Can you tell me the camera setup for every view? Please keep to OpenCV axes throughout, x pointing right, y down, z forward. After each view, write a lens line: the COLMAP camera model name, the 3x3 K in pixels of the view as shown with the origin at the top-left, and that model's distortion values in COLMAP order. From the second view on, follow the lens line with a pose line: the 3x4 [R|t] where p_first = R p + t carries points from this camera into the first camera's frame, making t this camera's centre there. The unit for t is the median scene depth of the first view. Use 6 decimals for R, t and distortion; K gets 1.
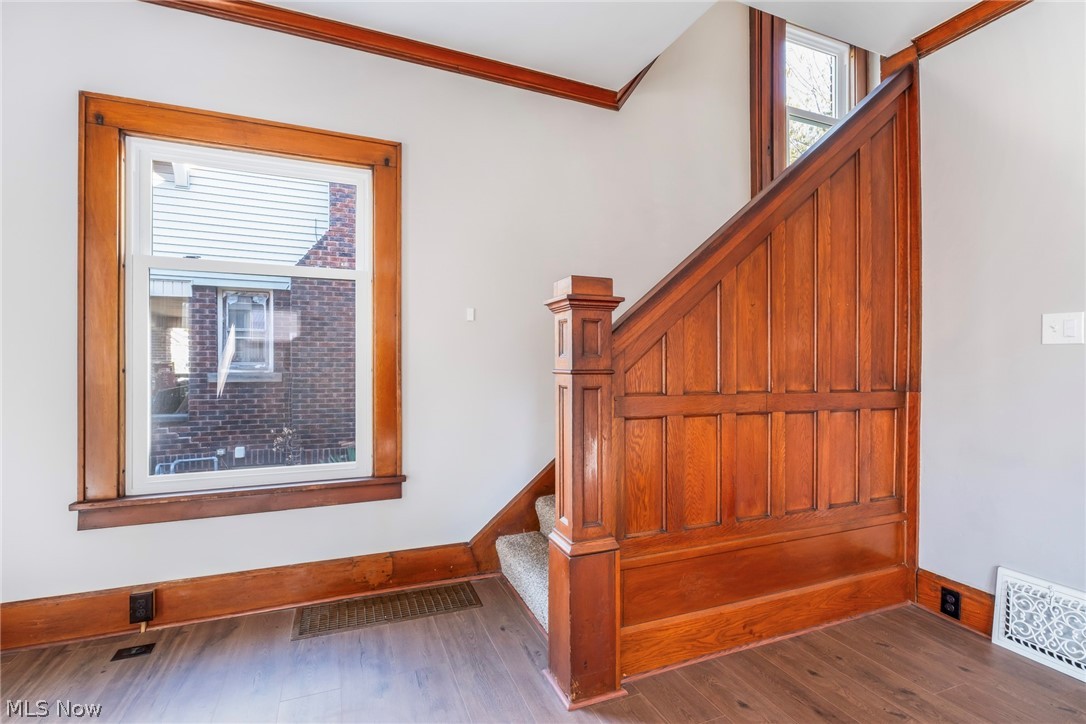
lens RADIAL K [[492.9, 0, 536.0], [0, 492.9, 361.0], [0, 0, 1]] dist [0.000512, 0.000116]
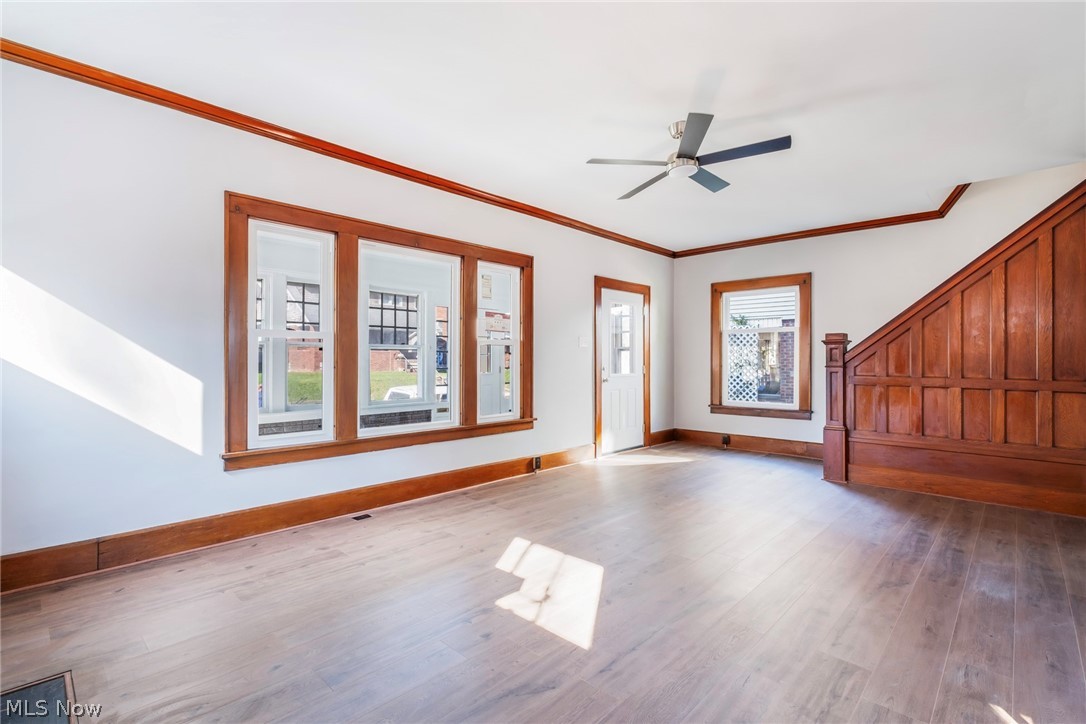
lens RADIAL K [[508.5, 0, 543.0], [0, 508.5, 362.0], [0, 0, 1]] dist [-0.002520, -0.000047]
pose [[0.403352, -0.004428, -0.915034, 1.738485], [-0.001908, 0.999982, -0.005681, 0.013331], [0.915043, 0.004037, 0.403337, -1.410931]]
